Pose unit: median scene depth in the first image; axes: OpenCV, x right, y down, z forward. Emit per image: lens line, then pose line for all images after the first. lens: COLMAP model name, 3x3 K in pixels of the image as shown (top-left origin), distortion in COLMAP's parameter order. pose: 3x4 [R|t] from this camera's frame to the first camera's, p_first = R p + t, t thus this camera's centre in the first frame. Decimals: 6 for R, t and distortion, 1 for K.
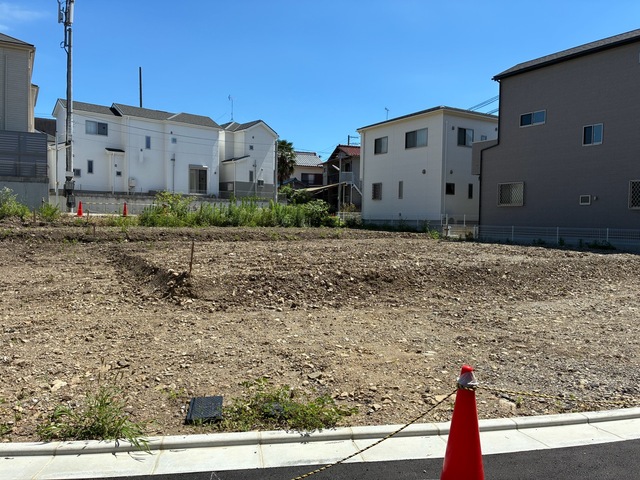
lens RADIAL K [[483.0, 0, 321.4], [0, 483.0, 235.4], [0, 0, 1]] dist [0.050692, -0.056378]
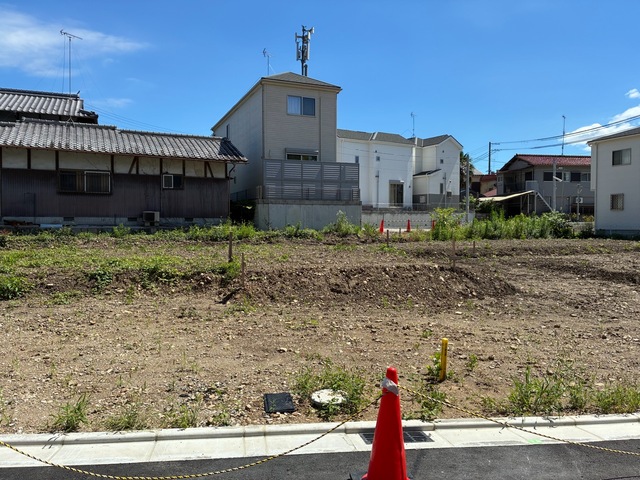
lens RADIAL K [[483.0, 0, 321.4], [0, 483.0, 235.4], [0, 0, 1]] dist [0.050692, -0.056378]
pose [[0.986769, -0.012739, -0.161632, -0.300740], [0.010958, 0.999869, -0.011903, -0.014104], [0.161762, 0.009974, 0.986779, -0.101311]]
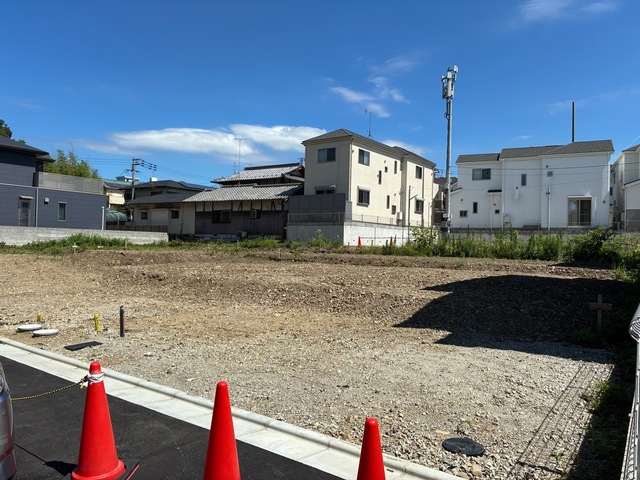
lens RADIAL K [[481.6, 0, 328.2], [0, 481.6, 239.8], [0, 0, 1]] dist [0.034373, -0.000437]
pose [[0.387599, -0.017252, -0.921667, 0.510273], [-0.047488, 0.998124, -0.038654, -0.001228], [0.920604, 0.058751, 0.386052, 0.245968]]
